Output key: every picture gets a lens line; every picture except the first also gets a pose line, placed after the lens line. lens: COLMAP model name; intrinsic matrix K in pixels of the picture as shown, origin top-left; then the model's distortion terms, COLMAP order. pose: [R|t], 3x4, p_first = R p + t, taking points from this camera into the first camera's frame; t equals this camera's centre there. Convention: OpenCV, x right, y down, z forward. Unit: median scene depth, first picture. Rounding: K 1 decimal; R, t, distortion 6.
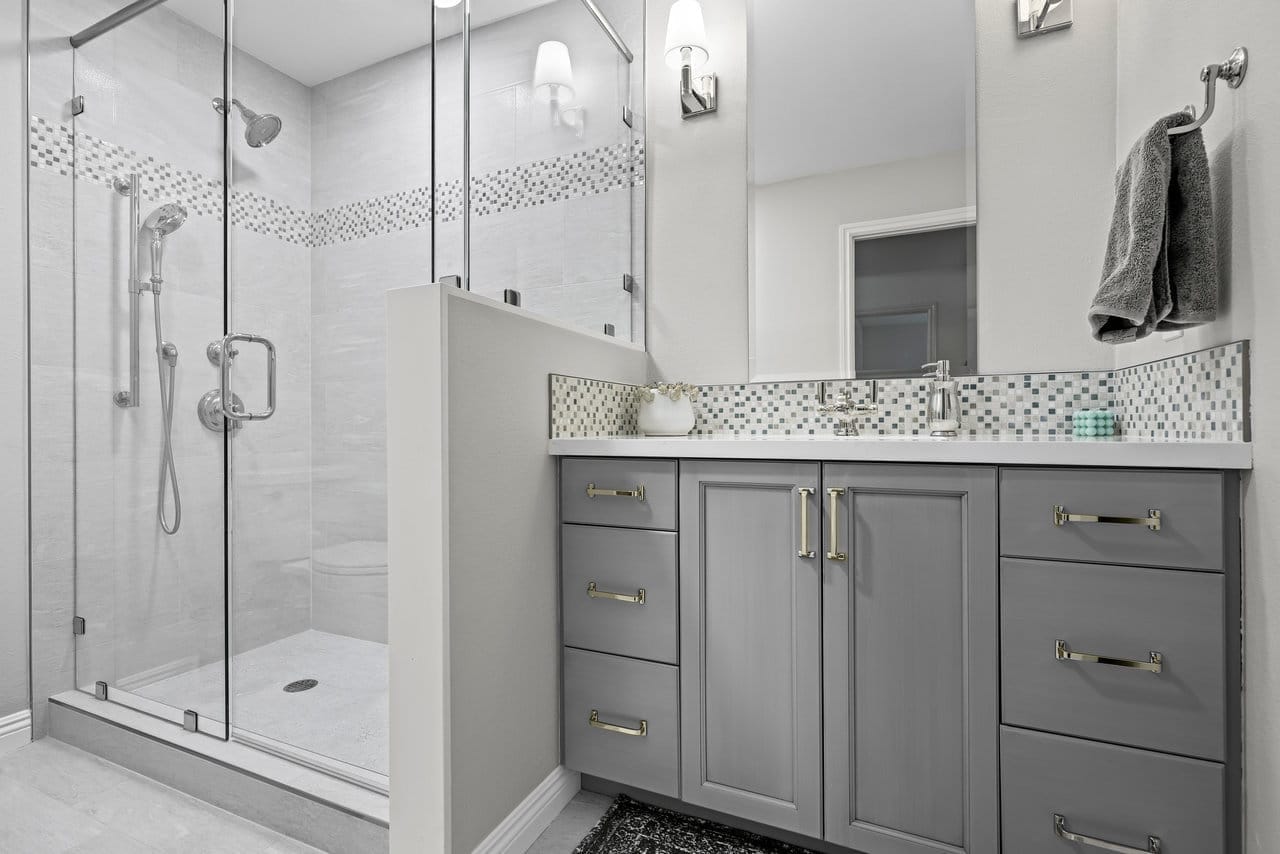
lens RADIAL K [[604.0, 0, 640.1], [0, 604.0, 425.6], [0, 0, 1]] dist [0.010178, -0.000585]
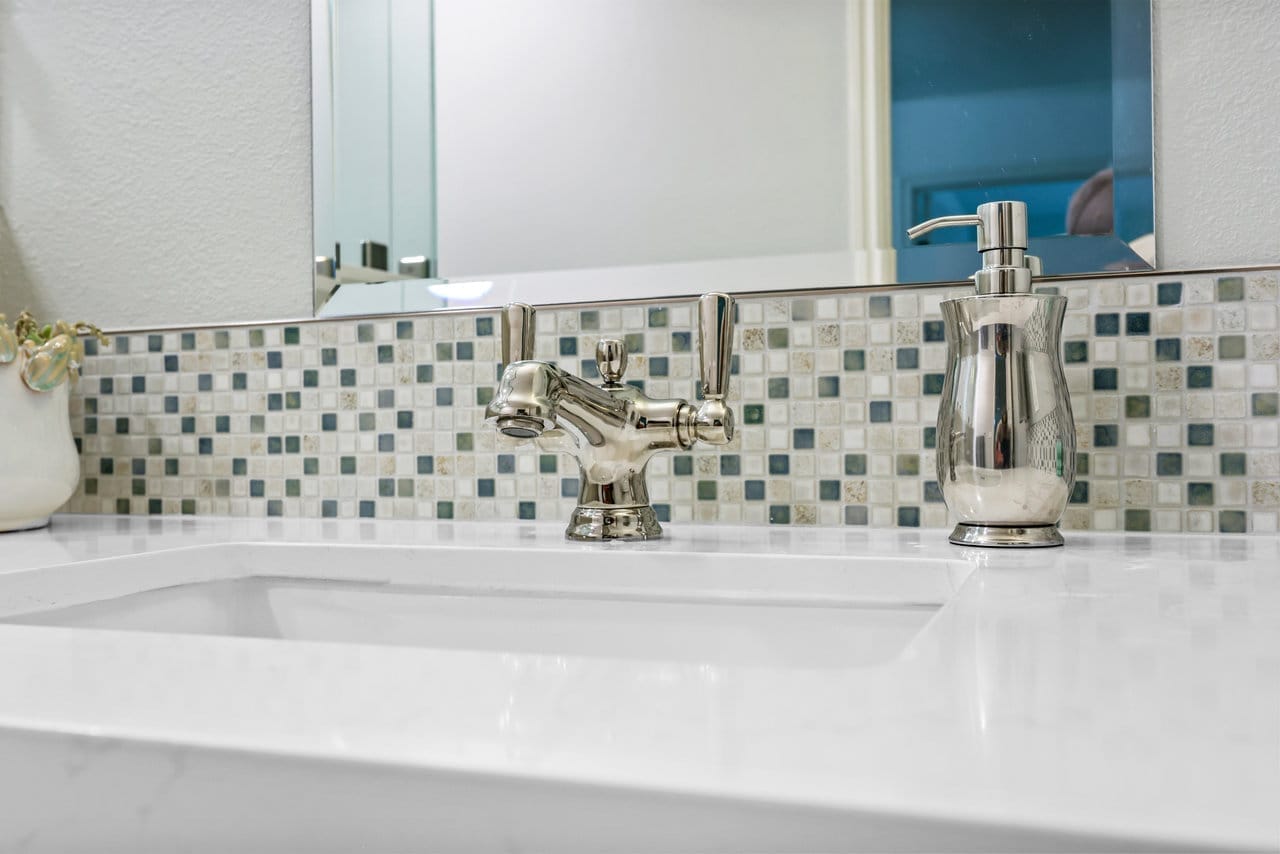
lens RADIAL K [[1201.3, 0, 633.8], [0, 1201.3, 426.3], [0, 0, 1]] dist [0.005338, 0.000000]
pose [[0.997118, -0.008229, 0.075418, 0.322668], [0.008391, 0.999963, -0.001836, -0.025685], [-0.075400, 0.002463, 0.997150, 0.556029]]
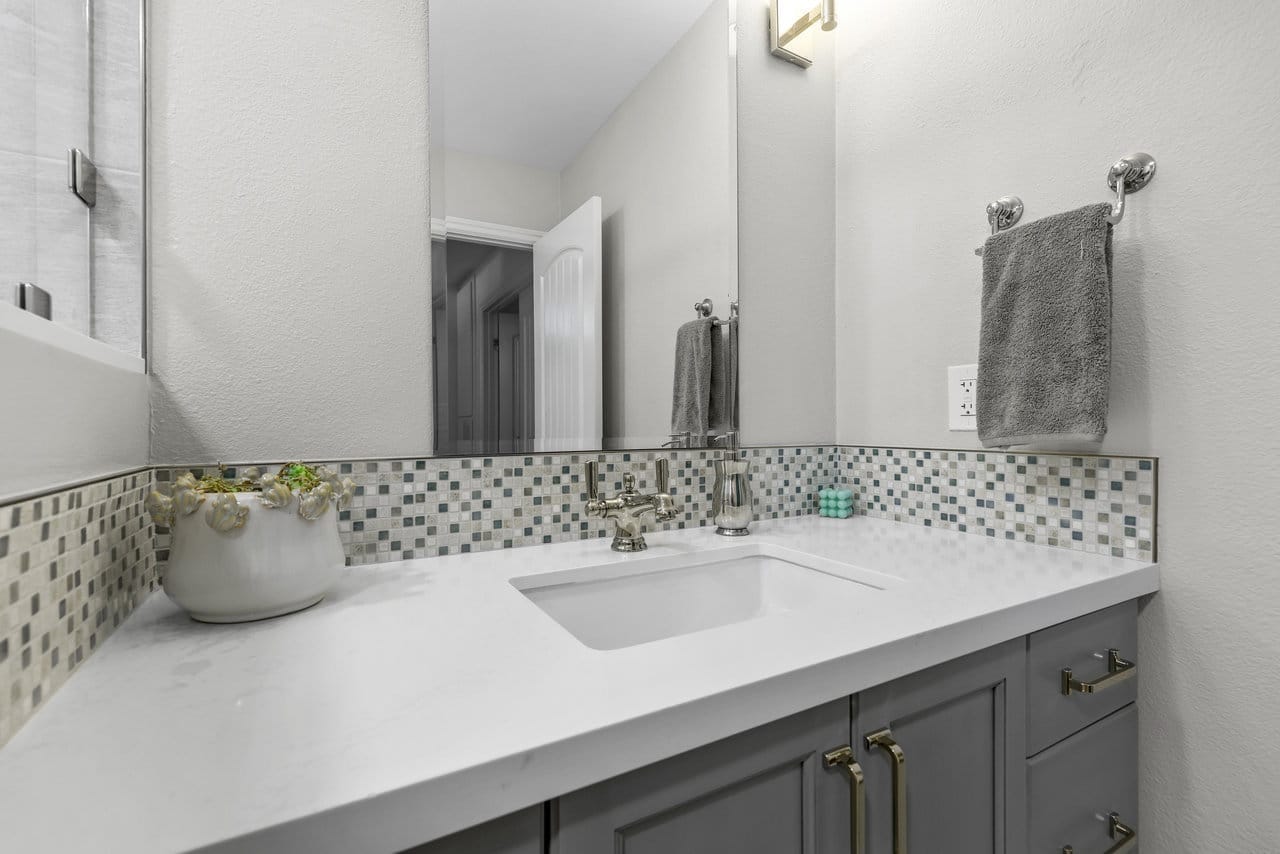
lens RADIAL K [[561.5, 0, 637.1], [0, 561.5, 426.5], [0, 0, 1]] dist [0.009737, -0.003618]
pose [[0.585328, -0.001927, 0.810794, -0.123859], [-0.000256, 0.999997, 0.002561, -0.112841], [-0.810797, -0.001707, 0.585326, 0.674284]]
